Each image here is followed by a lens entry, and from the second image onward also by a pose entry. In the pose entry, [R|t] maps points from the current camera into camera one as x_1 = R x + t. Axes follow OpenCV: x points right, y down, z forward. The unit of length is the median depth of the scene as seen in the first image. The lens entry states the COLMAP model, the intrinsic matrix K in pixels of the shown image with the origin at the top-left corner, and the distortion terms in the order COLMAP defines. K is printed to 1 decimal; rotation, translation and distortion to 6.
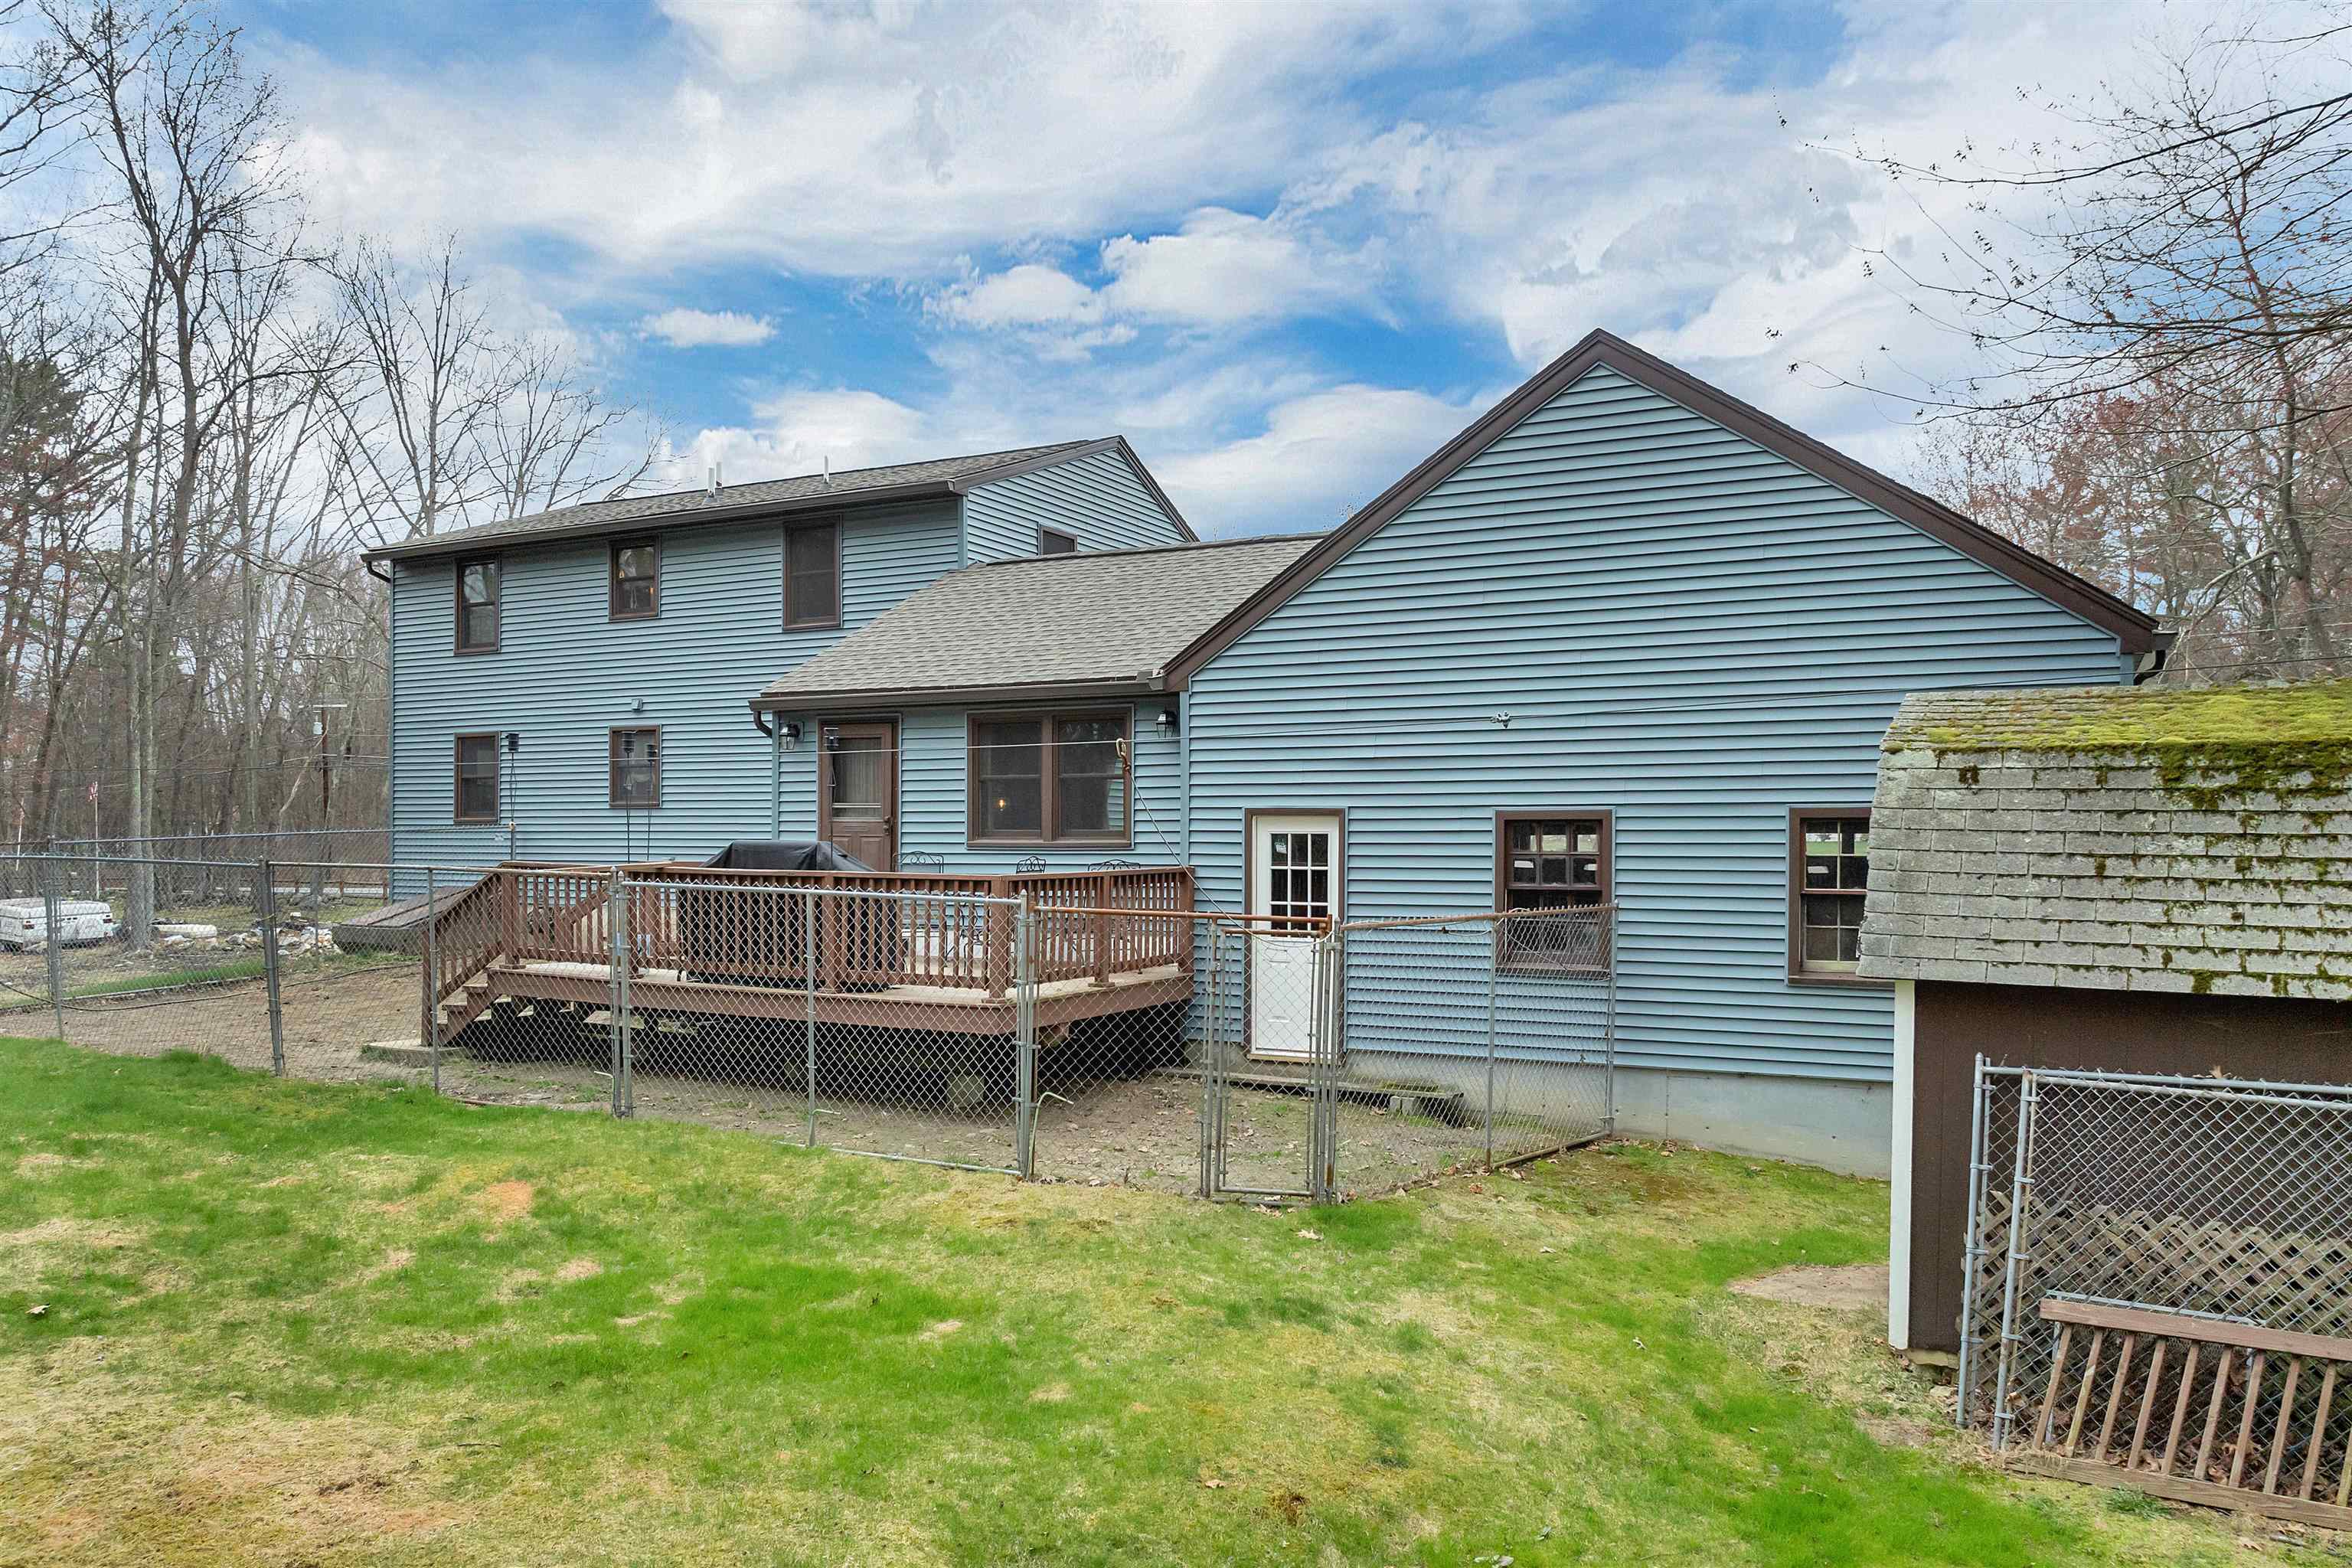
lens RADIAL K [[1711.6, 0, 1177.6], [0, 1711.6, 842.4], [0, 0, 1]] dist [-0.044969, 0.005234]
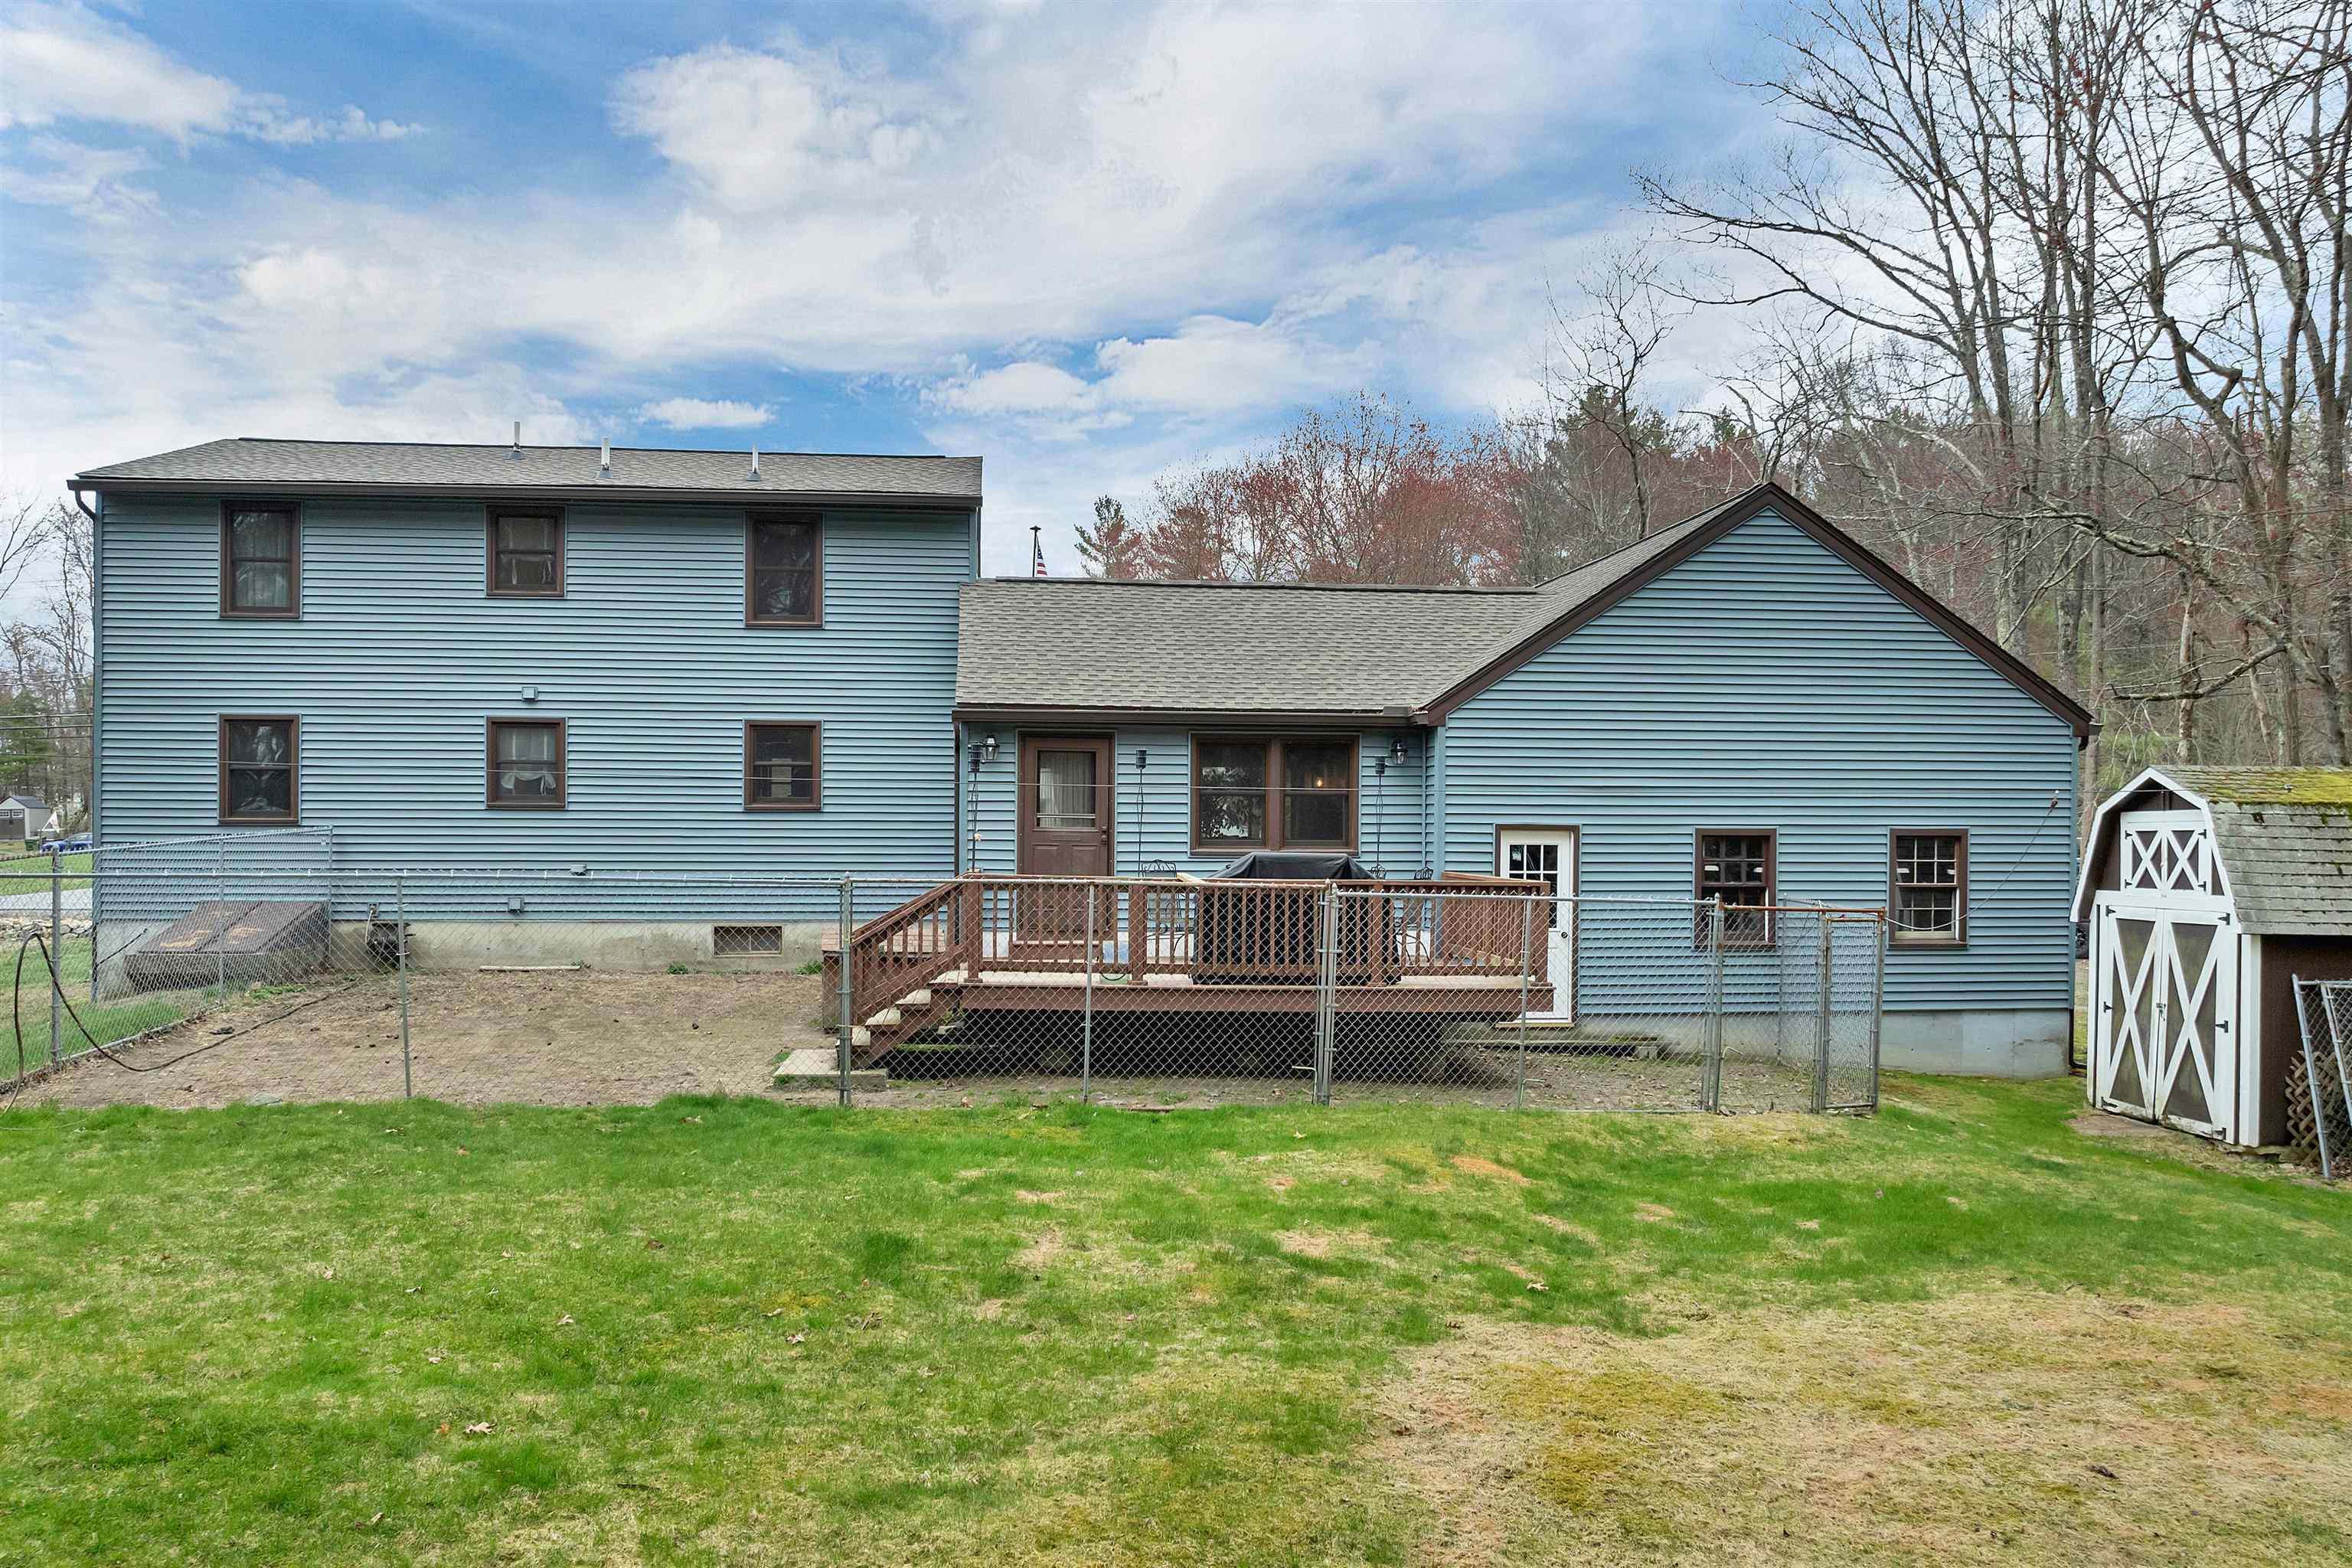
lens RADIAL K [[1711.6, 0, 1177.6], [0, 1711.6, 842.4], [0, 0, 1]] dist [-0.044969, 0.005234]
pose [[0.825609, -0.000119, 0.564243, -0.919174], [-0.002040, 0.999993, 0.003196, -0.011044], [-0.564239, -0.003790, 0.825603, 0.125213]]
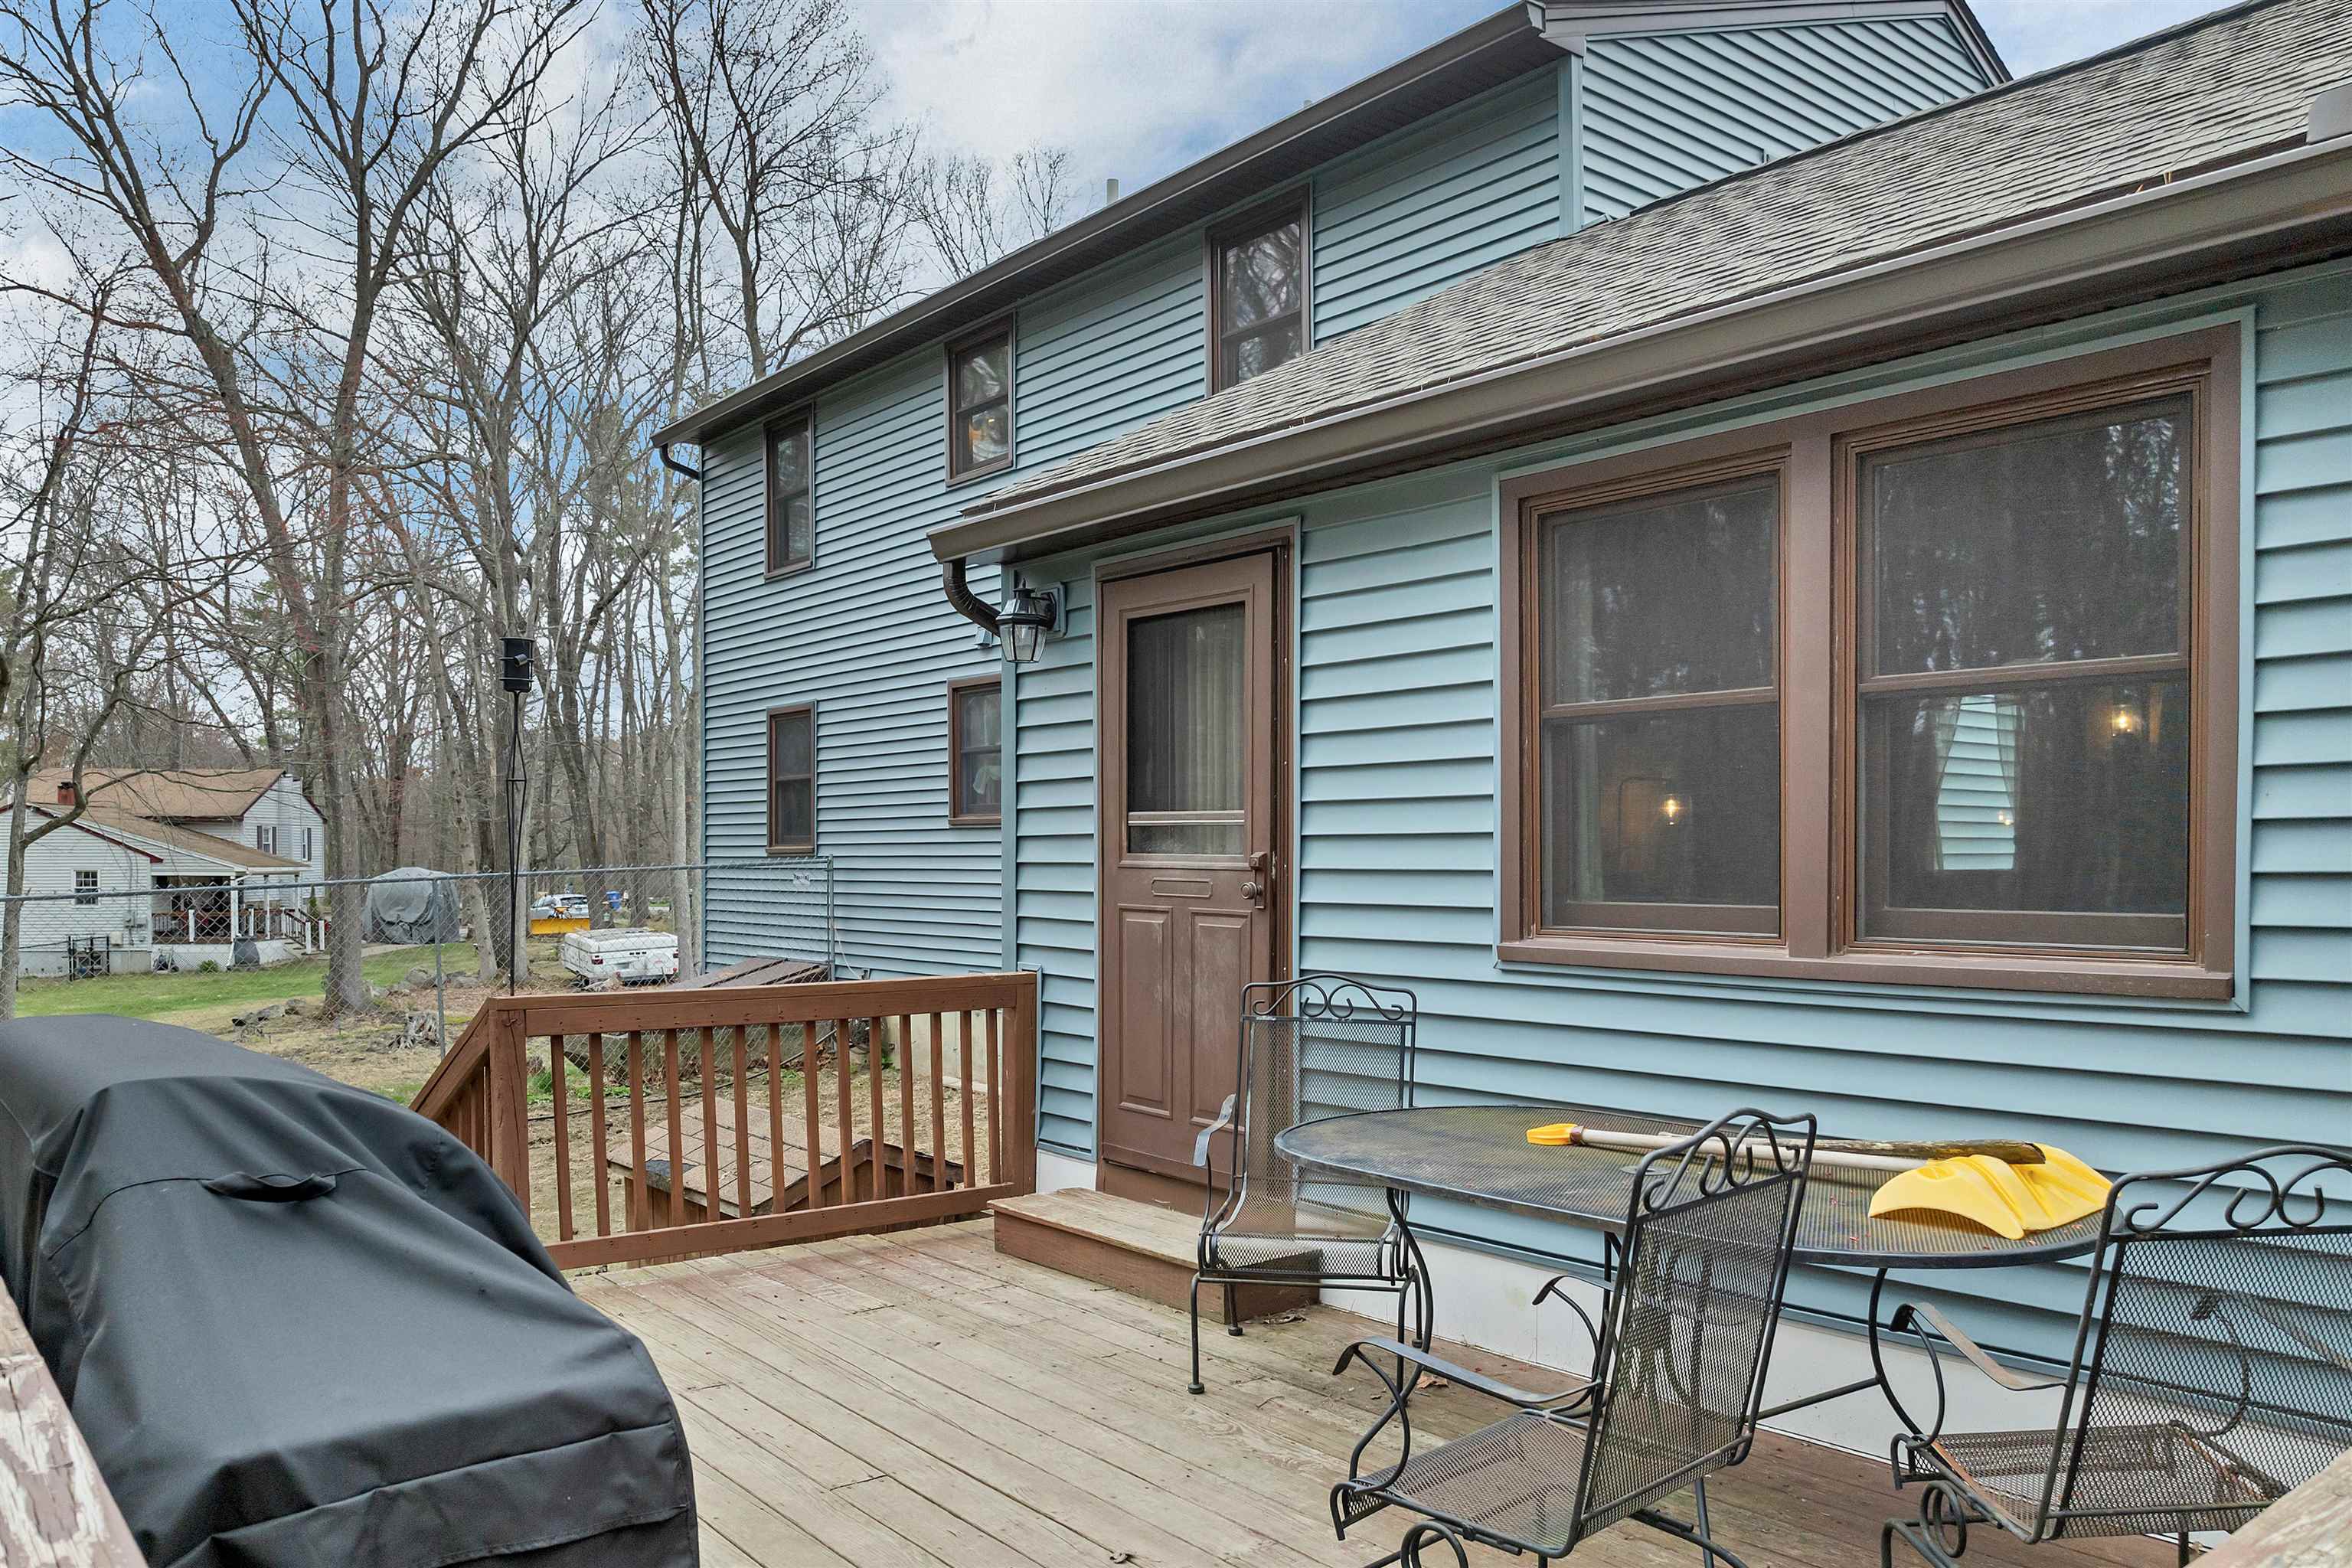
lens RADIAL K [[1731.0, 0, 1185.3], [0, 1731.0, 870.1], [0, 0, 1]] dist [-0.040898, 0.013723]
pose [[0.918441, -0.000723, -0.395557, -0.072545], [0.003983, 0.999965, 0.007418, -0.017771], [0.395537, -0.008388, 0.918412, 0.886784]]
